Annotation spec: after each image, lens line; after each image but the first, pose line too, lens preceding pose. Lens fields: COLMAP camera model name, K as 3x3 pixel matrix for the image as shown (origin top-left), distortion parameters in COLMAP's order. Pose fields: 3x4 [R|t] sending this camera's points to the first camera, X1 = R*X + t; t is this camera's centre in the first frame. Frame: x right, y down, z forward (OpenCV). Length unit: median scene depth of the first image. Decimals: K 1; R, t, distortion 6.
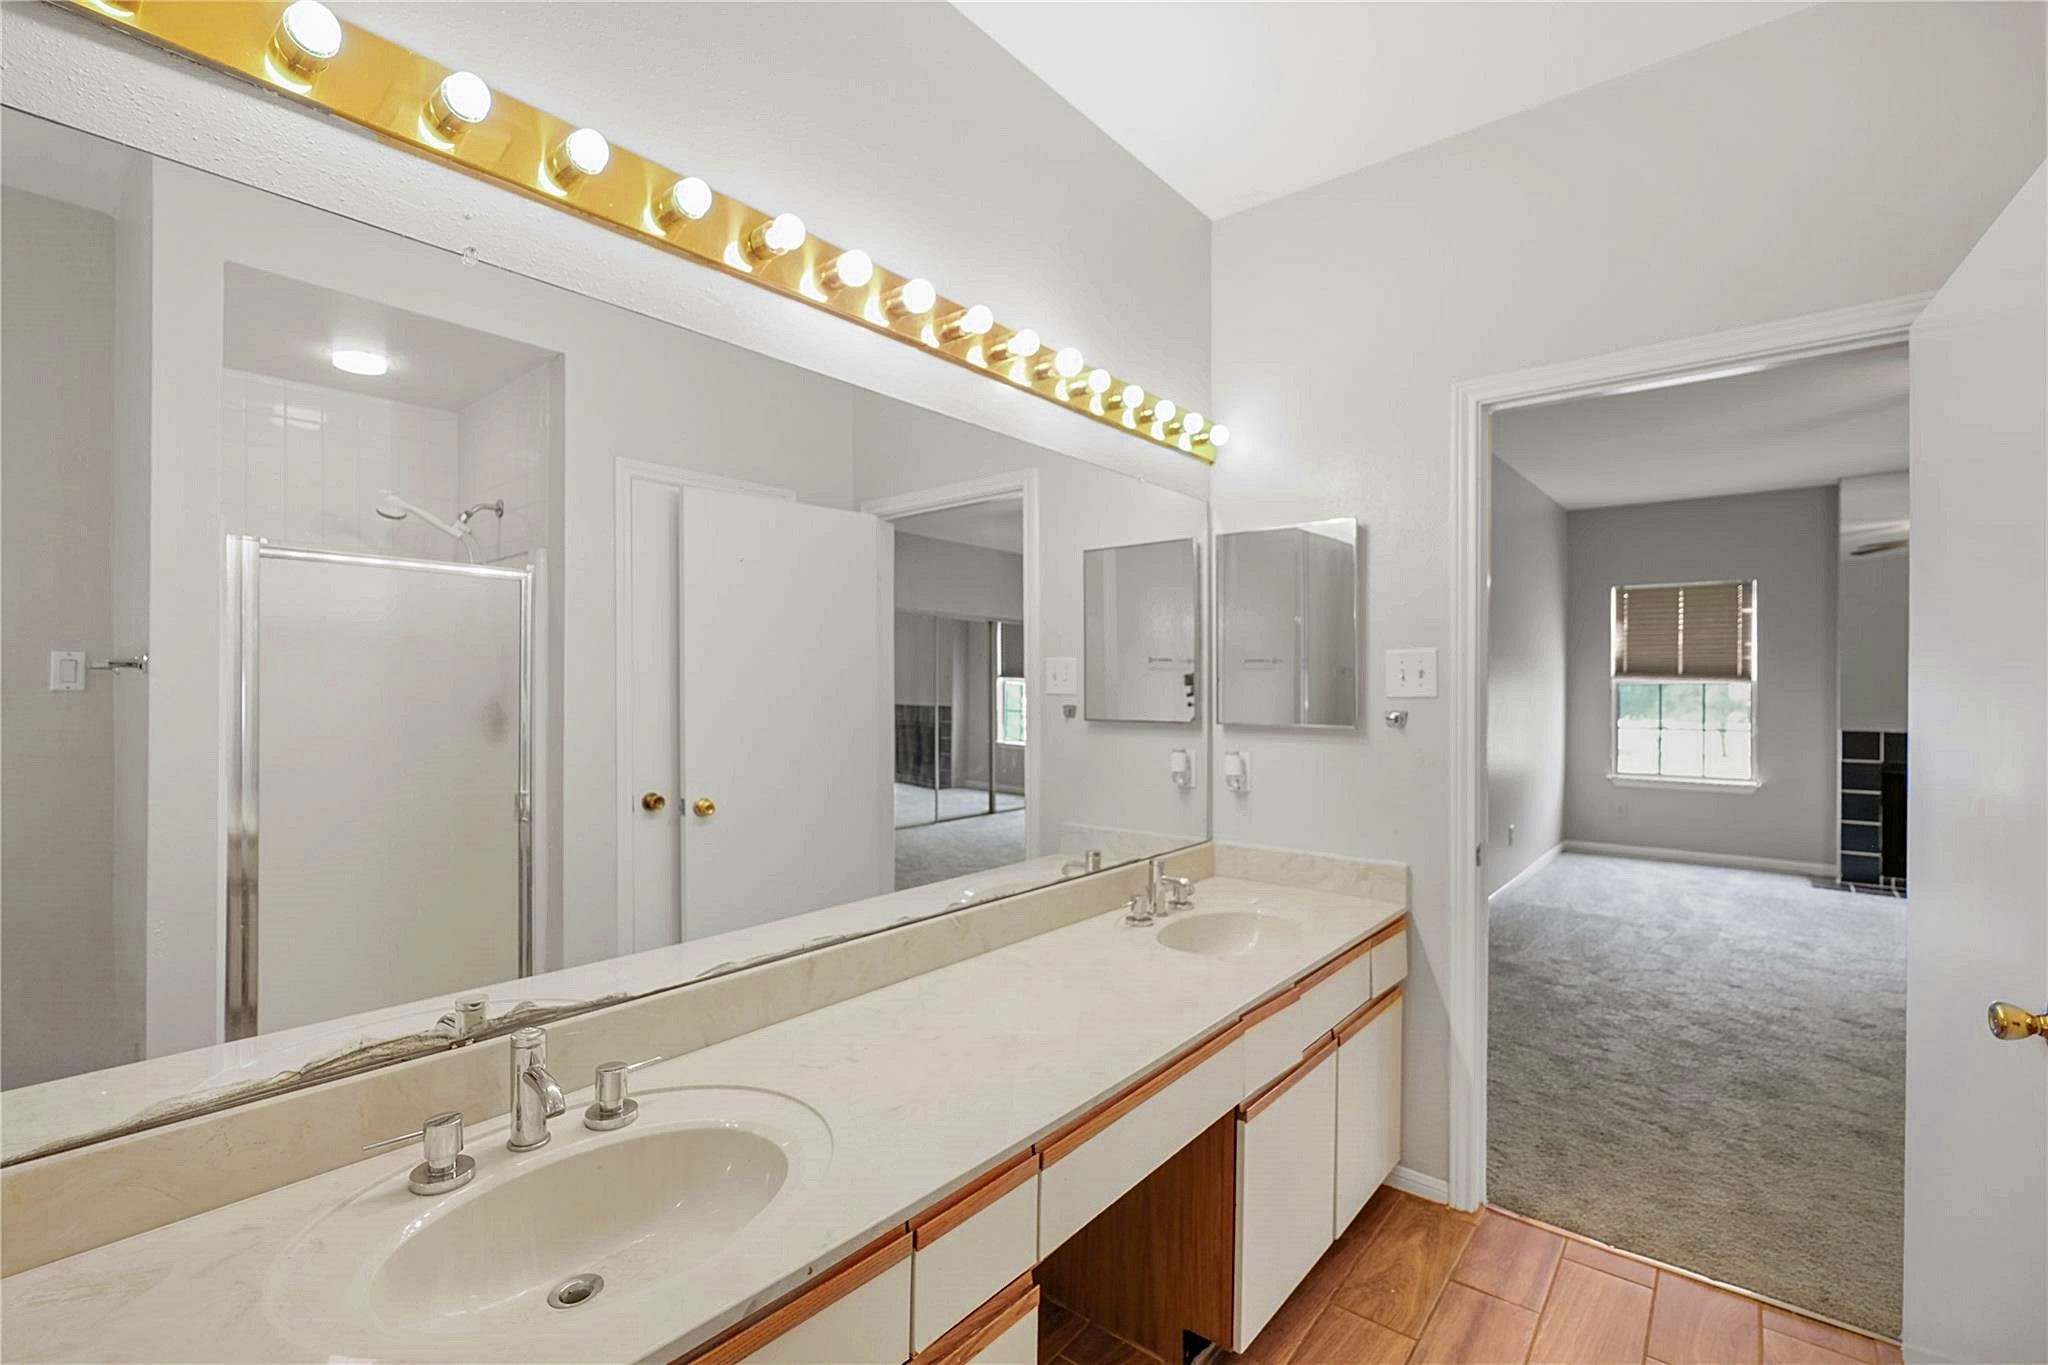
lens RADIAL K [[894.5, 0, 1022.4], [0, 894.5, 697.1], [0, 0, 1]] dist [-0.002758, -0.000441]
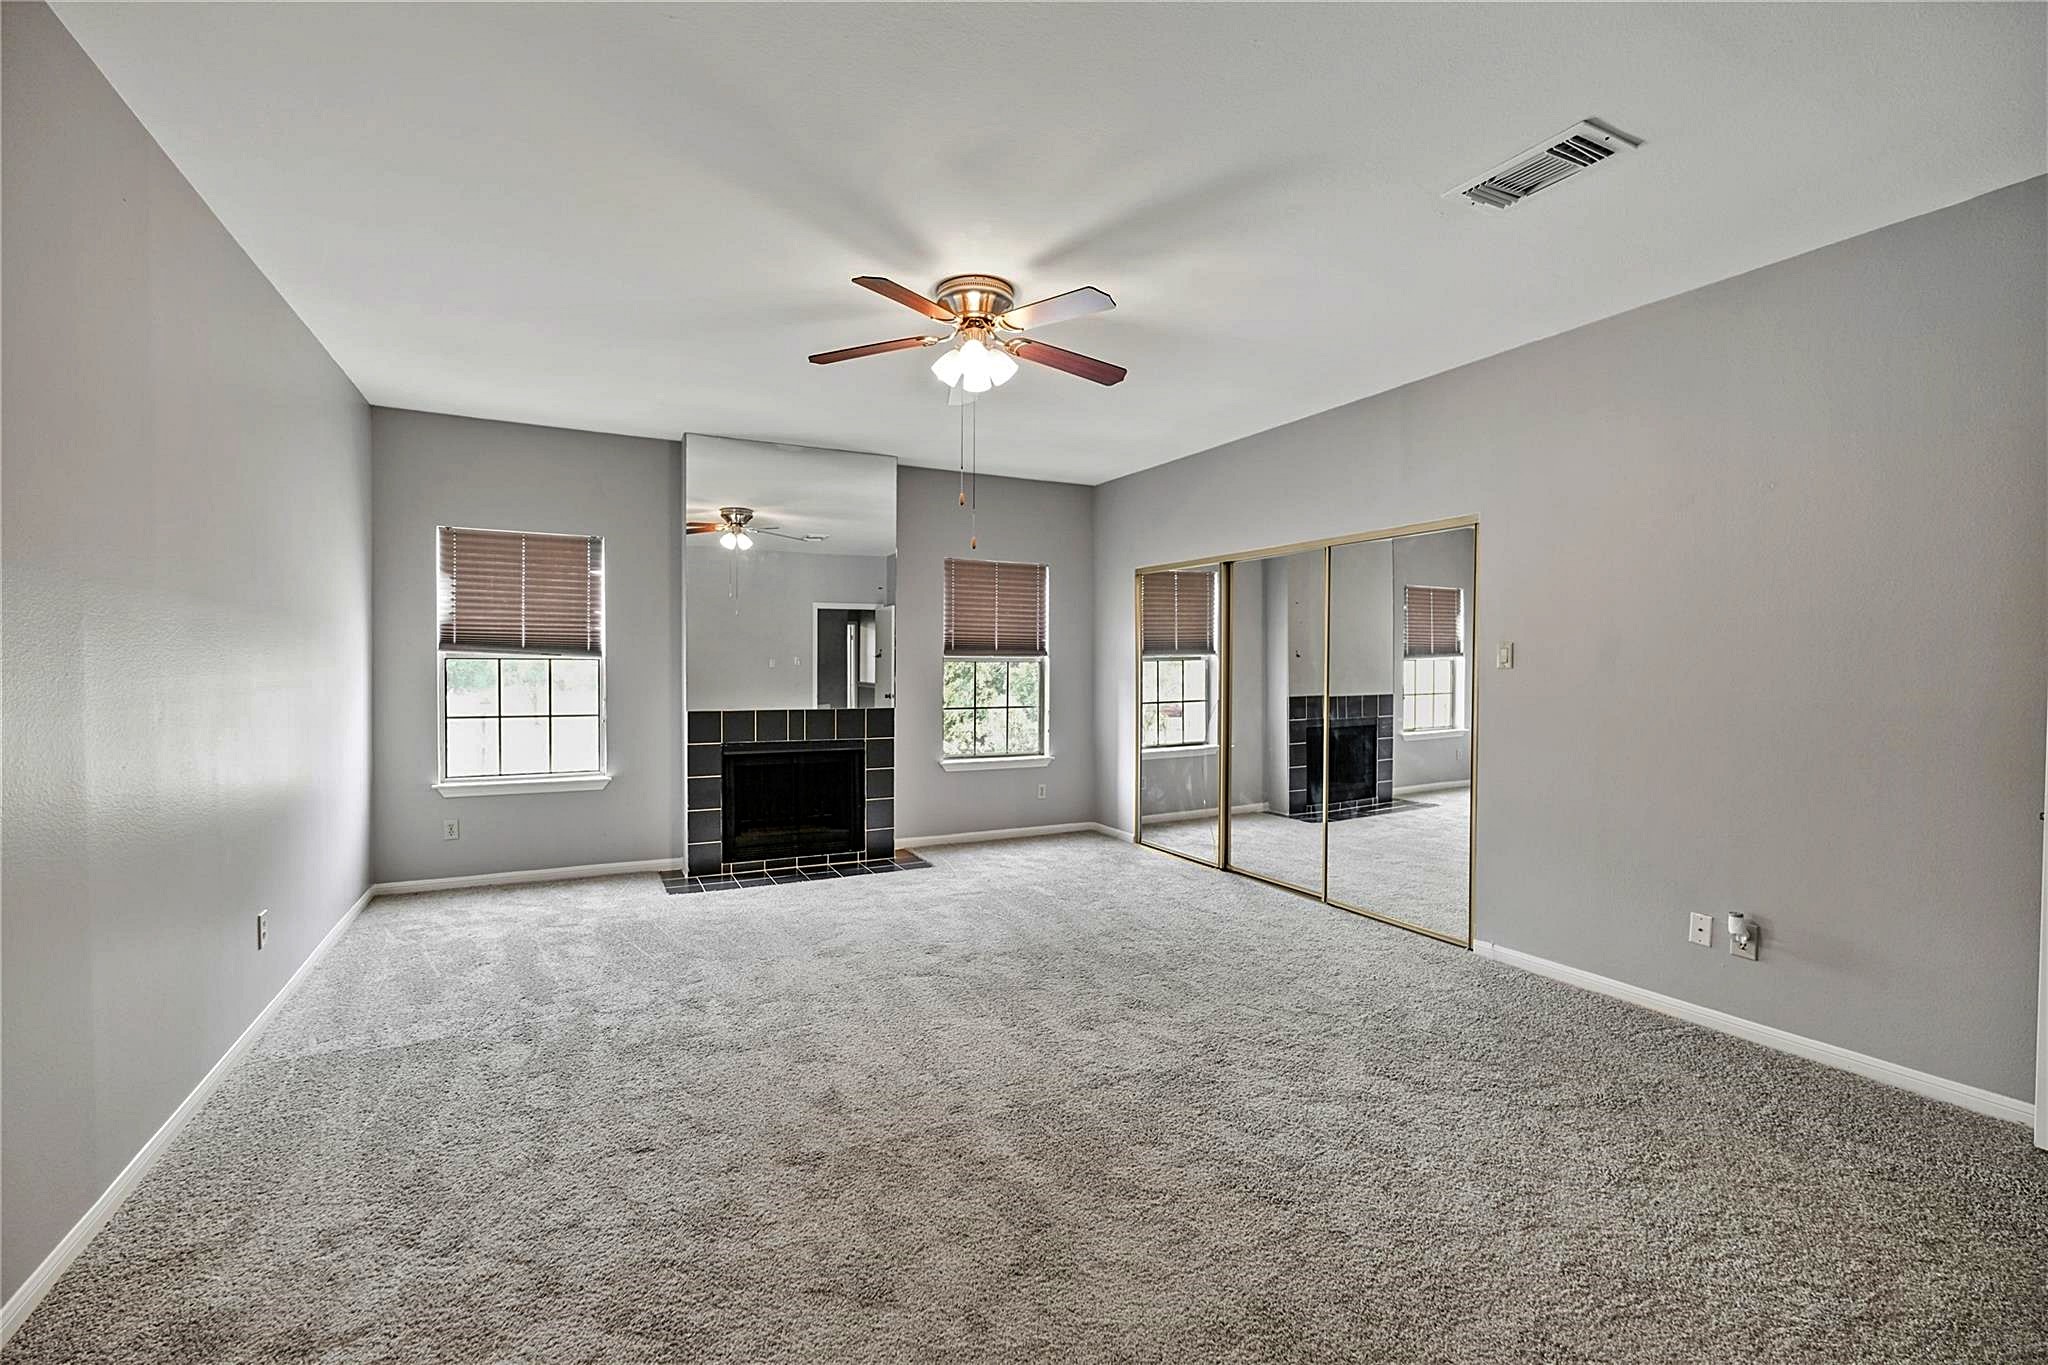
lens RADIAL K [[876.3, 0, 998.7], [0, 876.3, 677.8], [0, 0, 1]] dist [-0.003080, -0.000312]
pose [[0.403946, -0.010568, 0.914722, 0.210210], [0.004858, 0.999944, 0.009407, -0.003611], [-0.914770, 0.000644, 0.403975, 0.320353]]
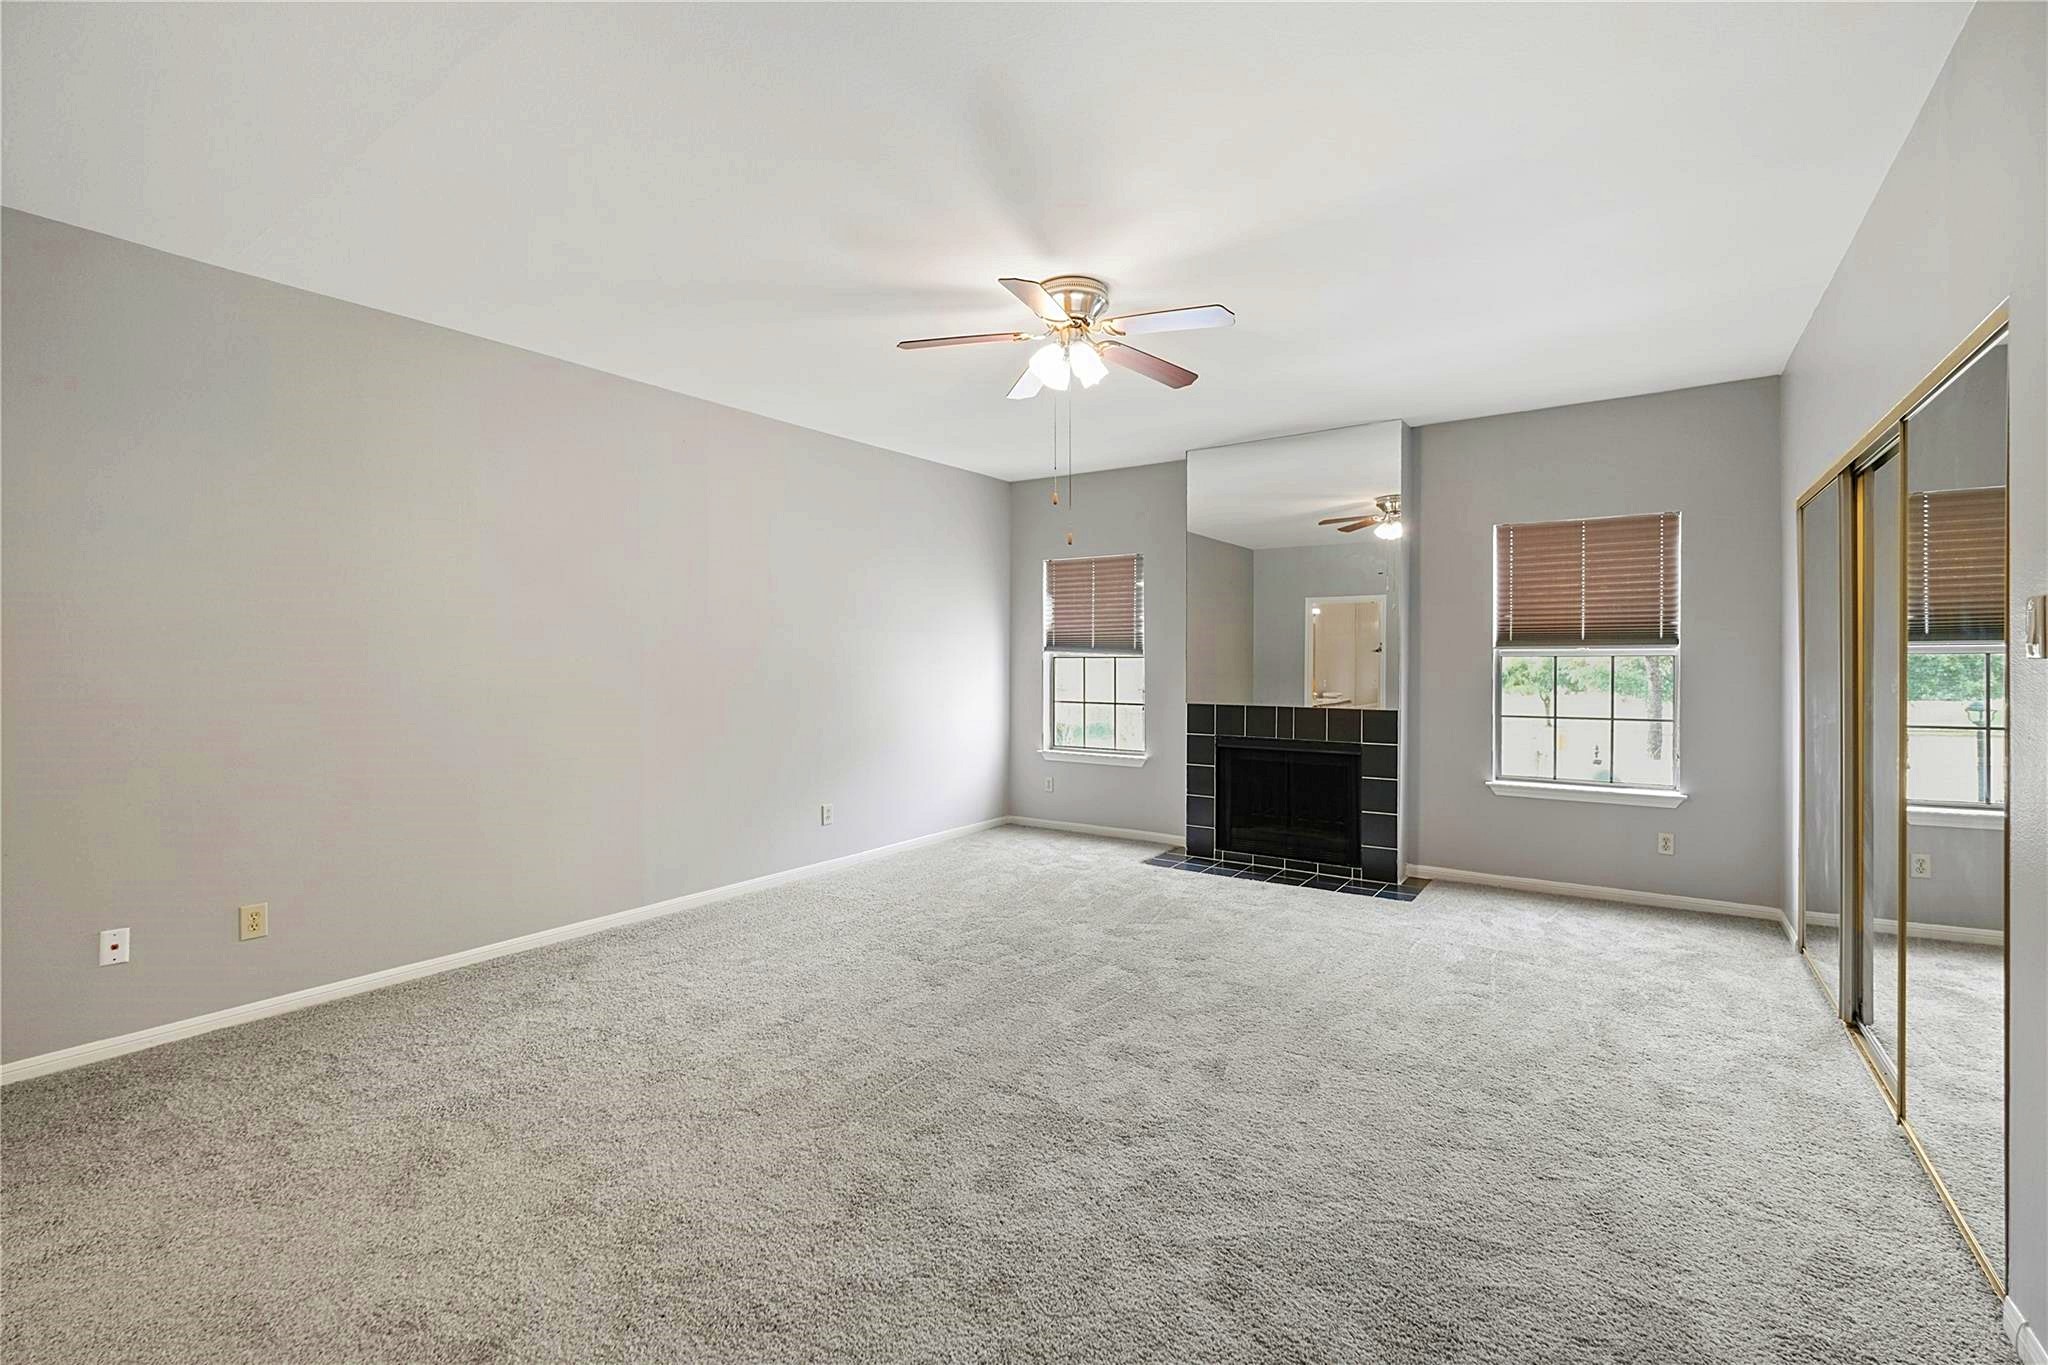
lens RADIAL K [[888.6, 0, 1015.7], [0, 888.6, 674.7], [0, 0, 1]] dist [-0.000917, -0.000117]
pose [[0.996116, -0.003194, 0.087994, 0.589420], [0.002607, 0.999974, 0.006793, -0.002467], [-0.088014, -0.006538, 0.996098, 0.022218]]
